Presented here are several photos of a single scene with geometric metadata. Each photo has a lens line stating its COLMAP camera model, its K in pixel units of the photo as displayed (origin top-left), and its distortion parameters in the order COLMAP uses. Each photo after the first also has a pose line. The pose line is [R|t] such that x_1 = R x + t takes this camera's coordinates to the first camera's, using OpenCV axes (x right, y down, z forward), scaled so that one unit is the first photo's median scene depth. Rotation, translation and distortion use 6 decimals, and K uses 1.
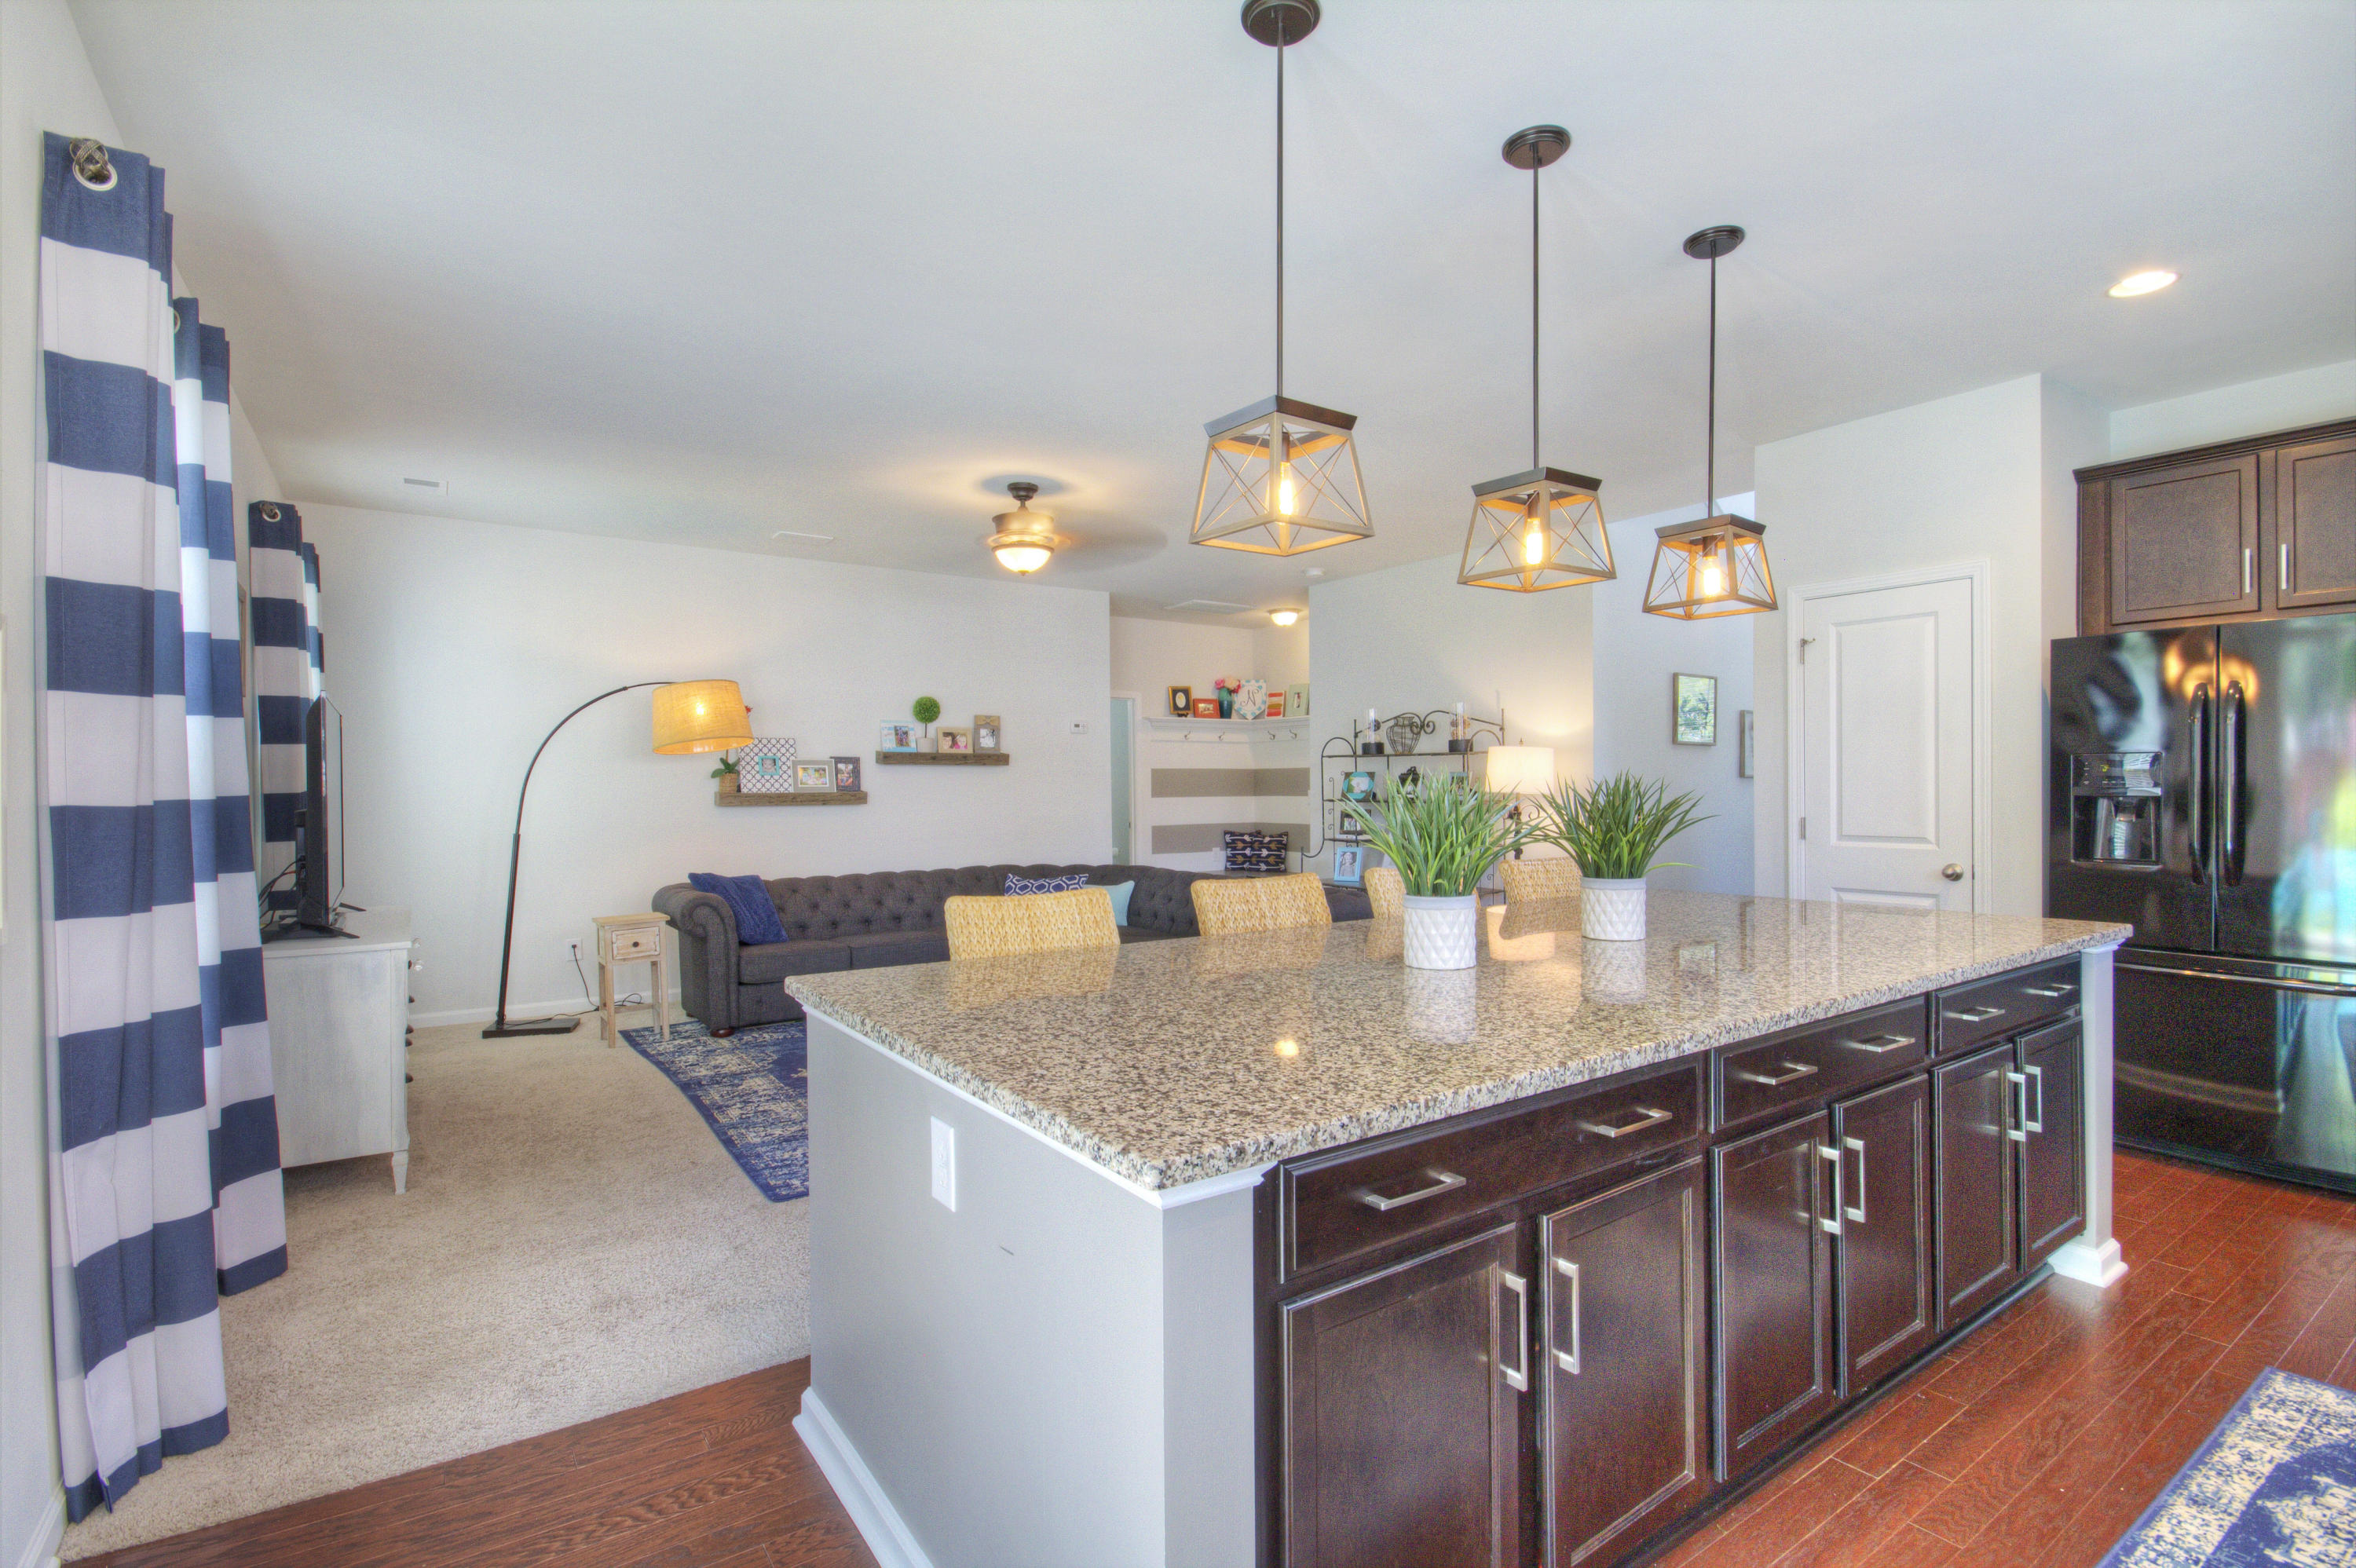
lens RADIAL K [[1098.6, 0, 1174.2], [0, 1098.6, 787.0], [0, 0, 1]] dist [-0.001172, -0.010421]
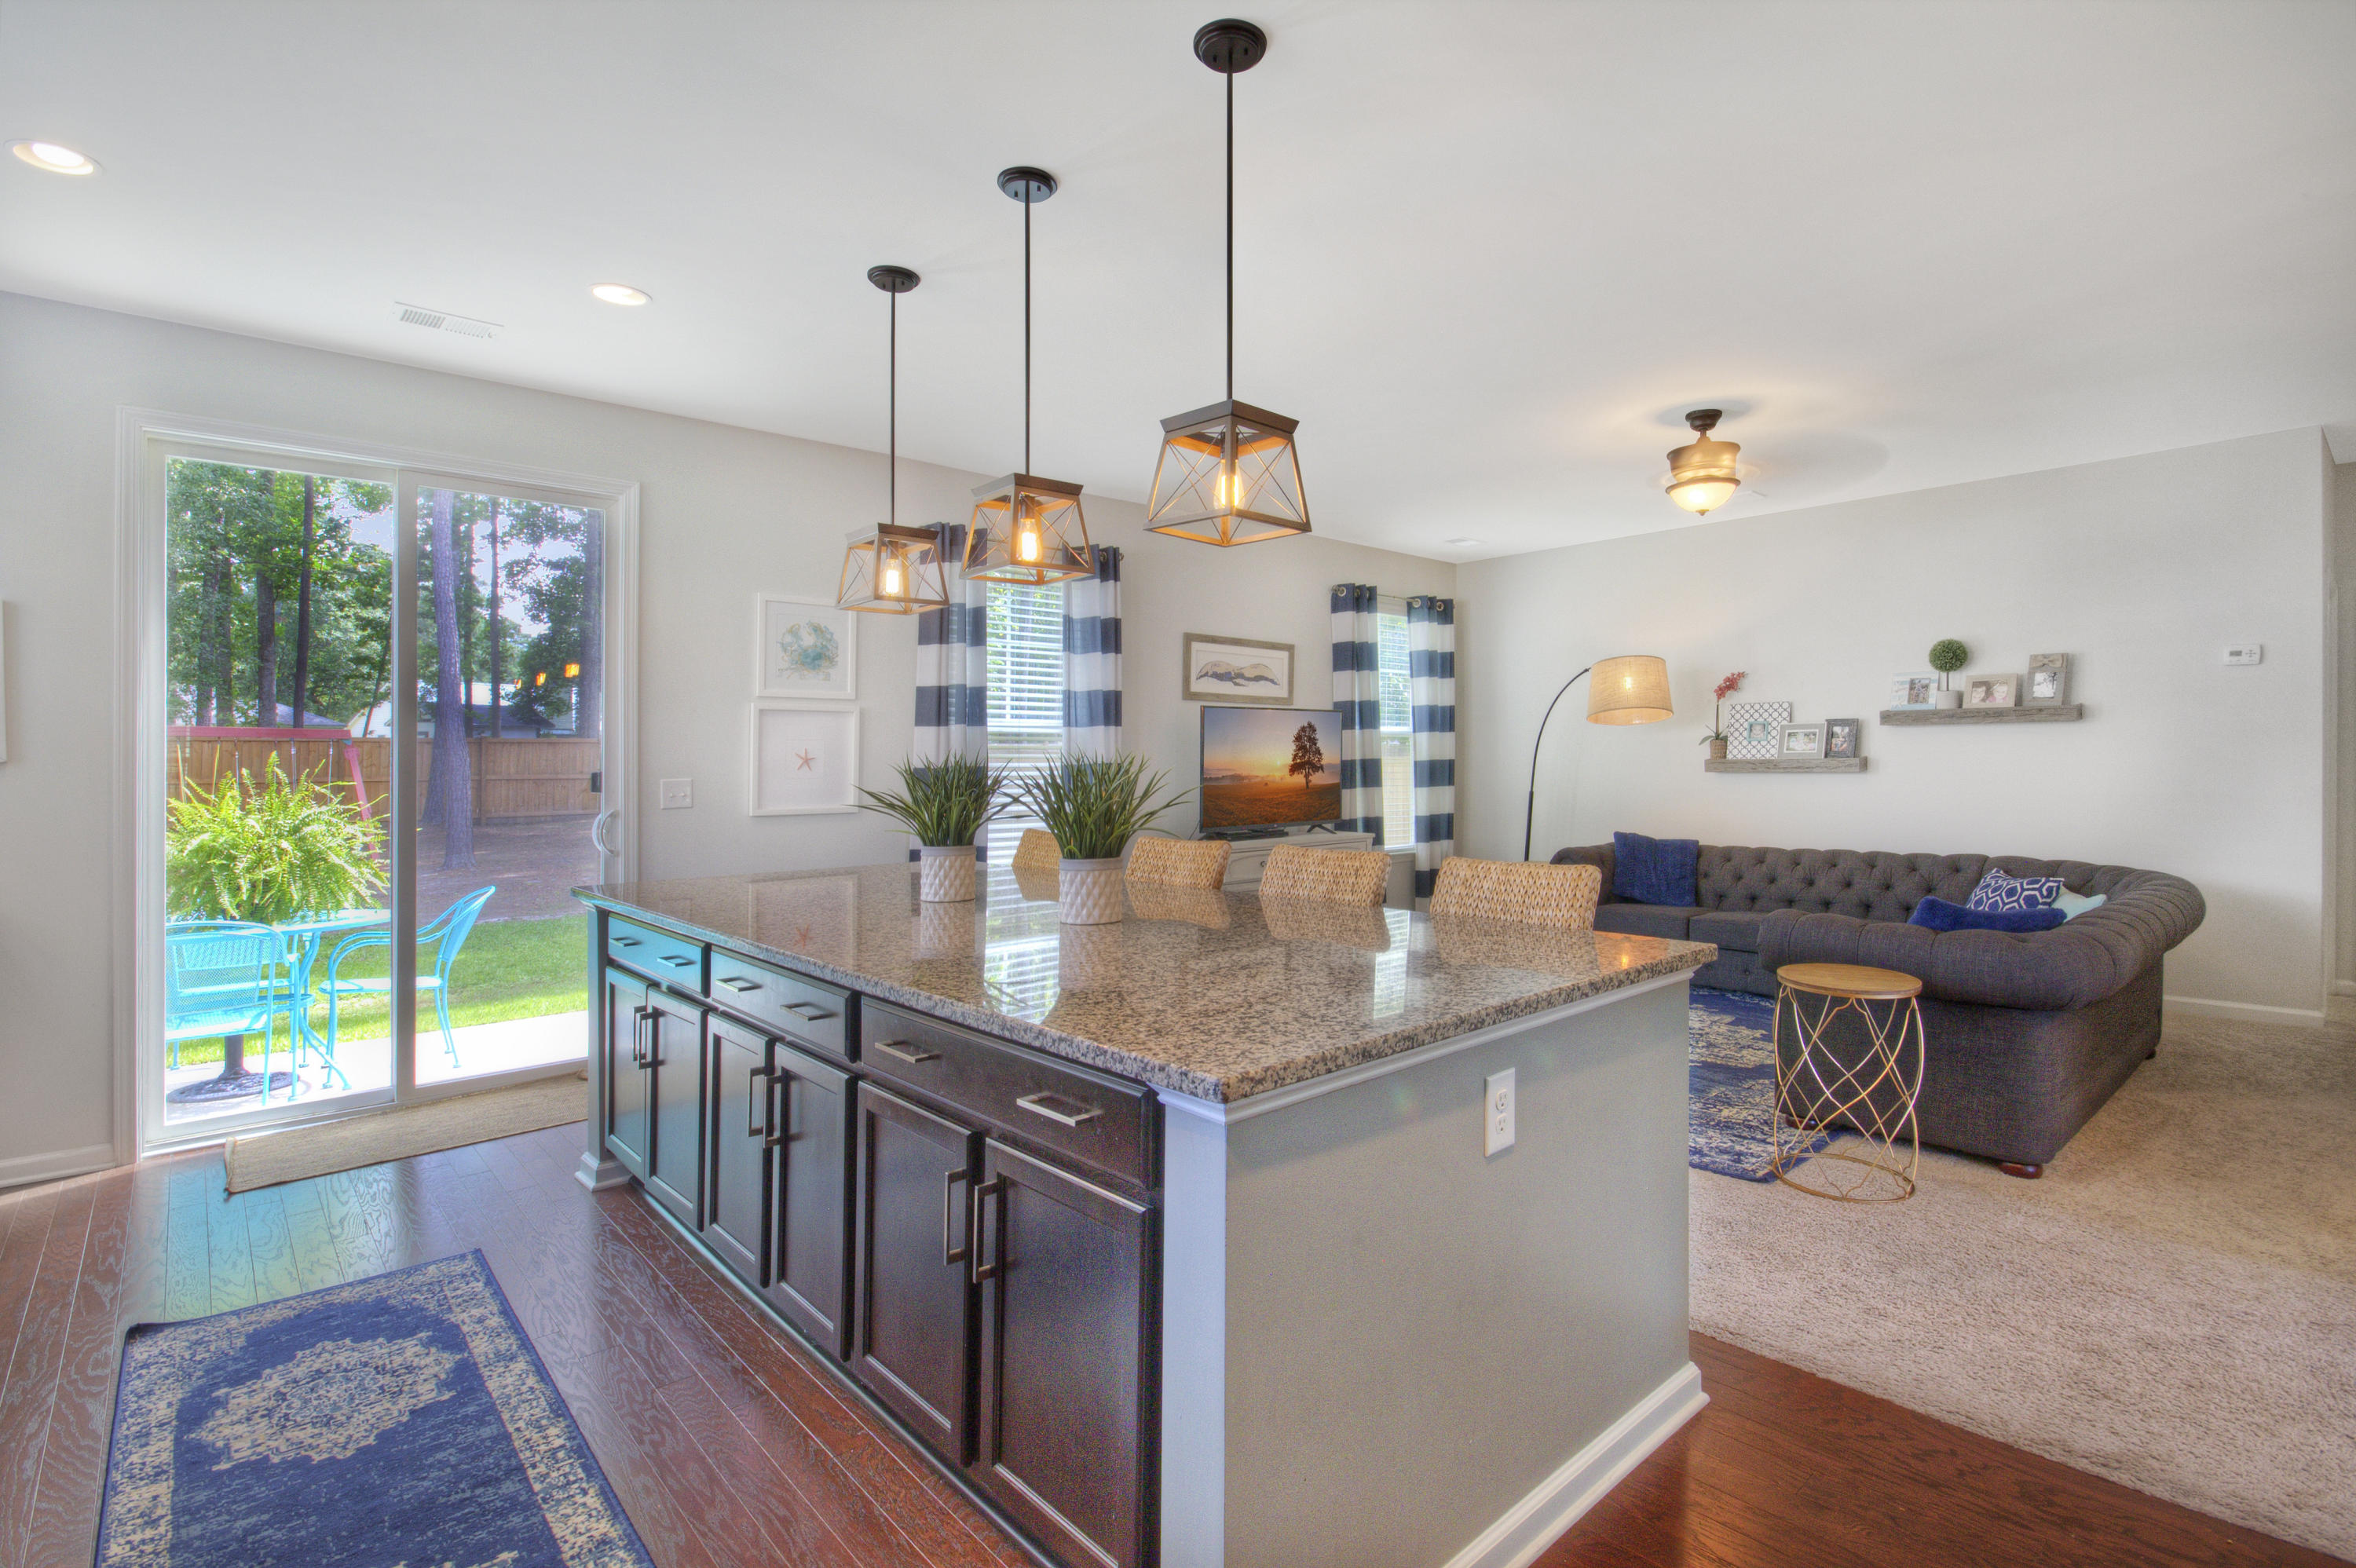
lens RADIAL K [[1098.6, 0, 1208.3], [0, 1098.6, 797.8], [0, 0, 1]] dist [-0.001172, -0.010421]
pose [[0.129515, 0.041506, -0.990708, 0.555896], [0.007897, 0.999049, 0.042888, -0.005826], [0.991546, -0.013378, 0.129064, 0.401975]]
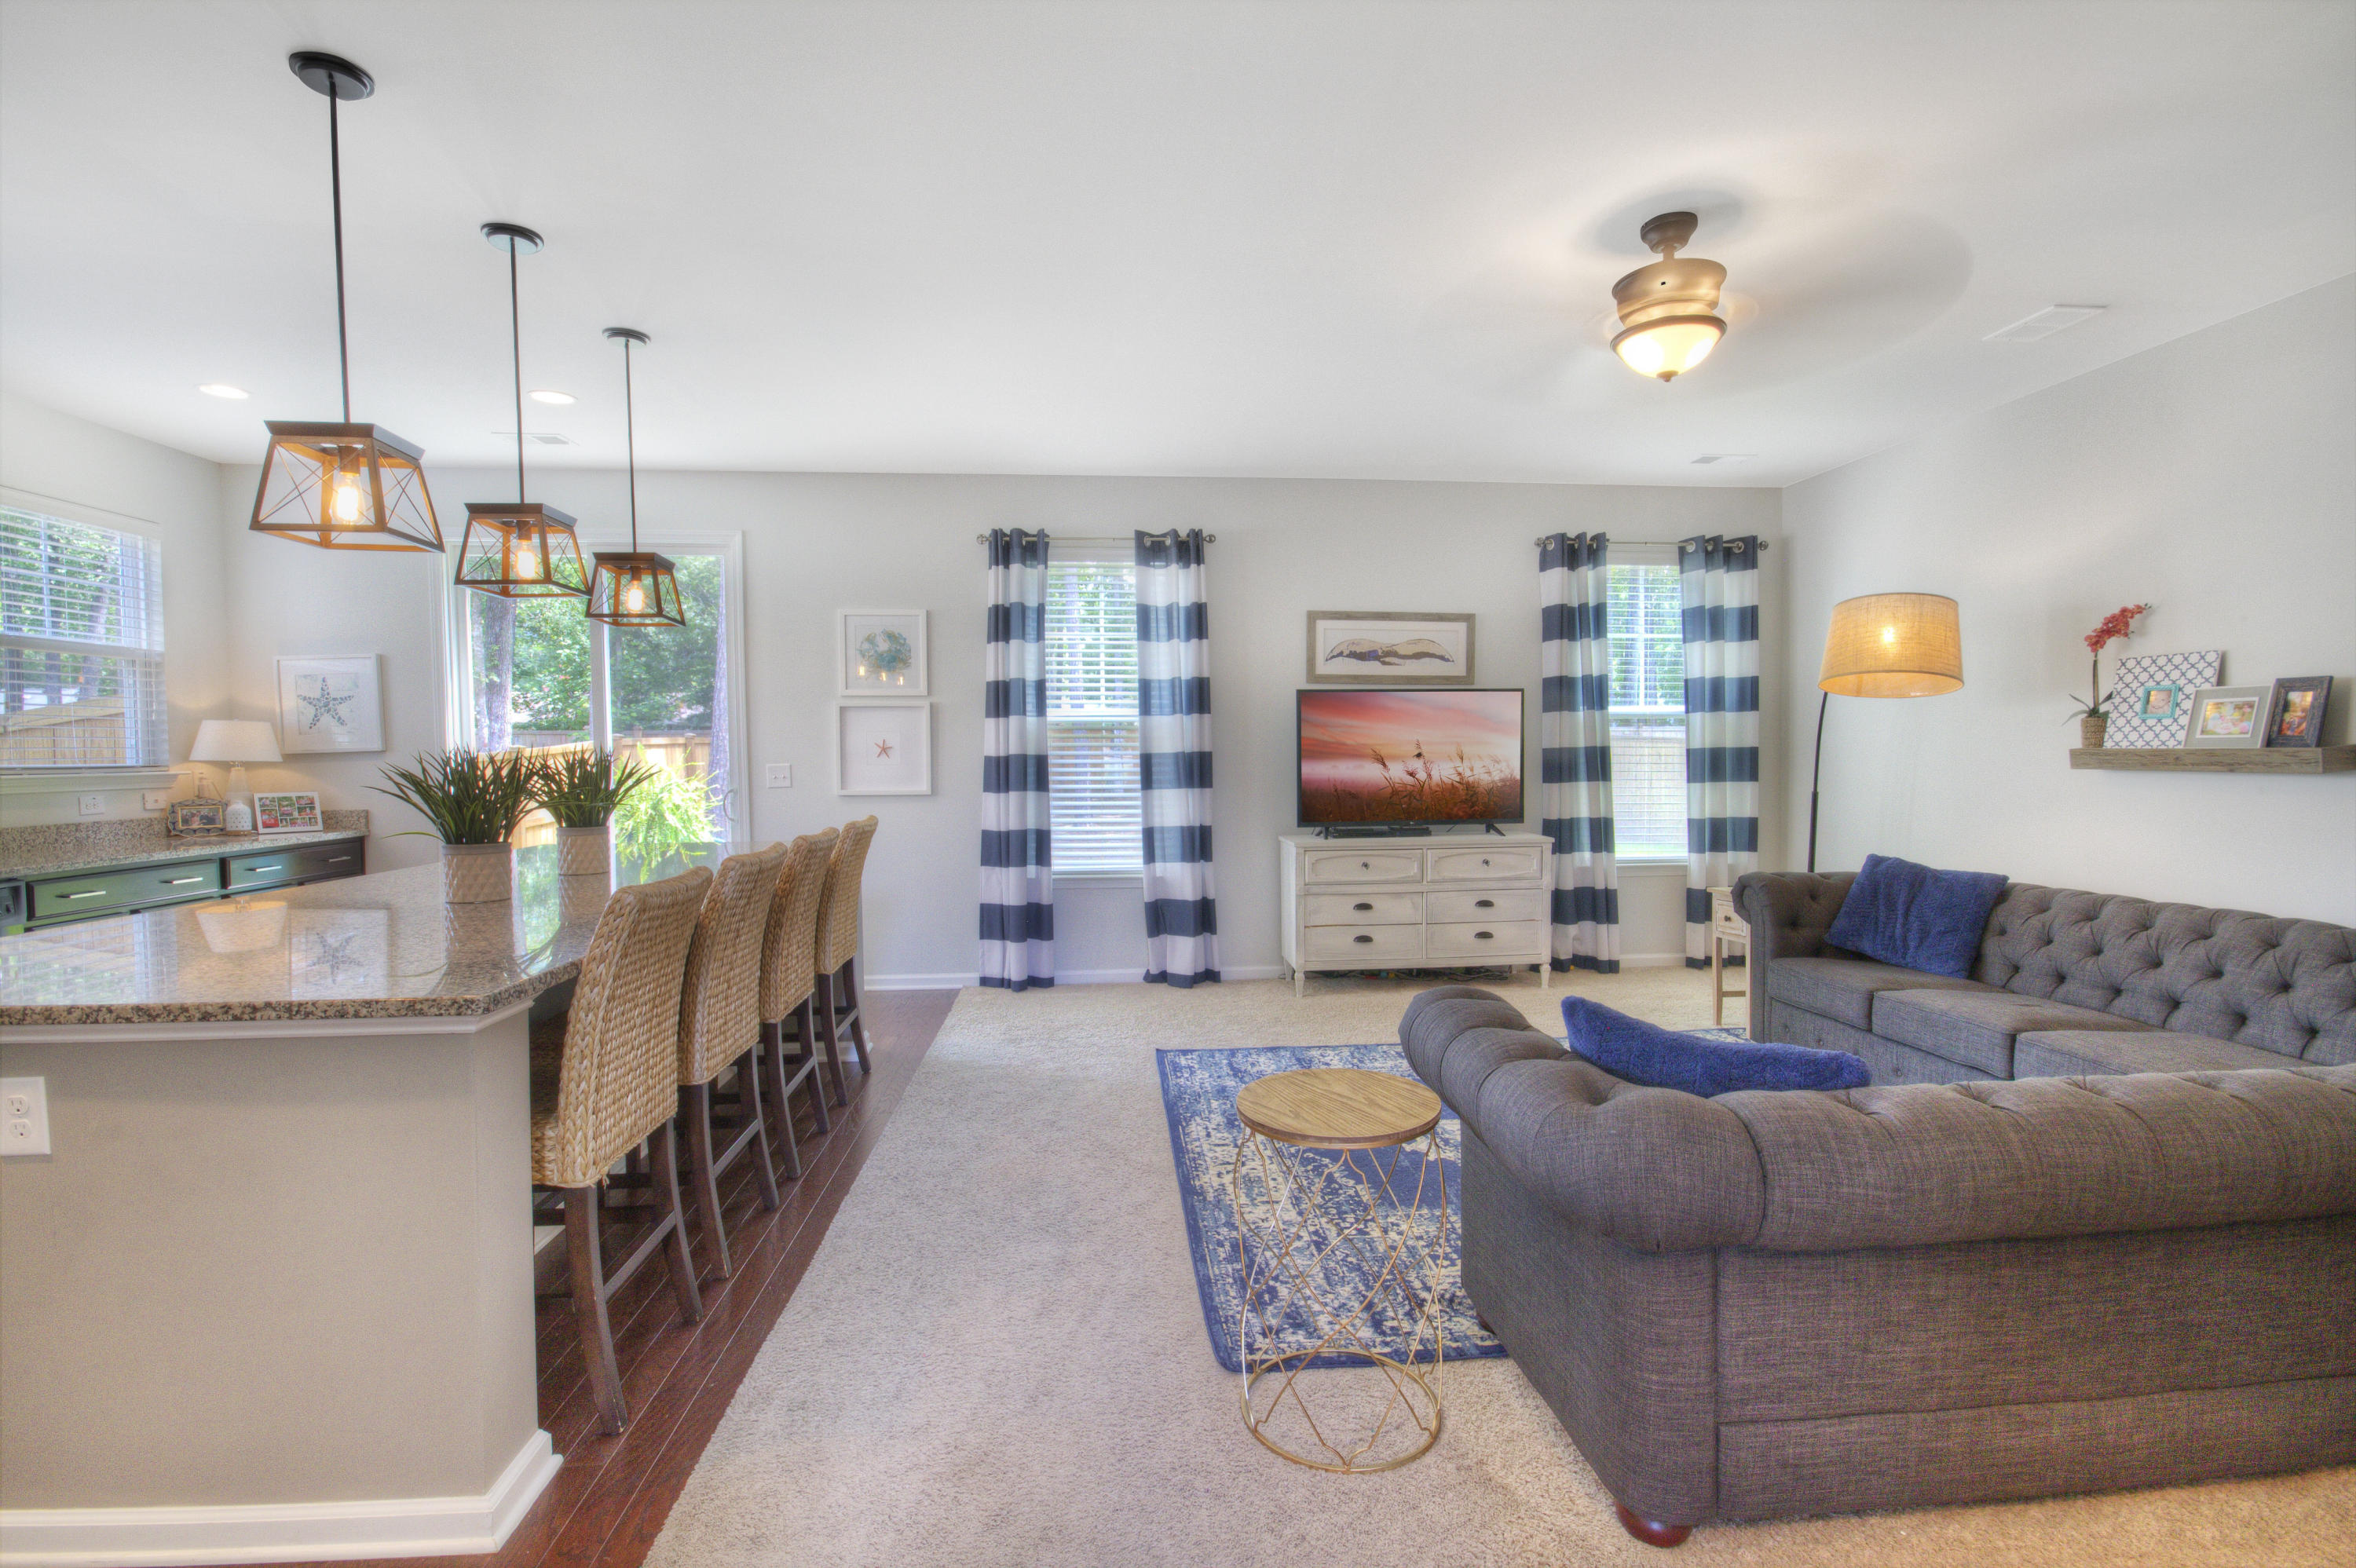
lens RADIAL K [[1098.6, 0, 1206.9], [0, 1098.6, 799.6], [0, 0, 1]] dist [-0.001172, -0.010421]
pose [[-0.476156, 0.052423, -0.877797, 0.401428], [0.014609, 0.998555, 0.051710, -0.004833], [0.879240, 0.011799, -0.476234, 0.861964]]
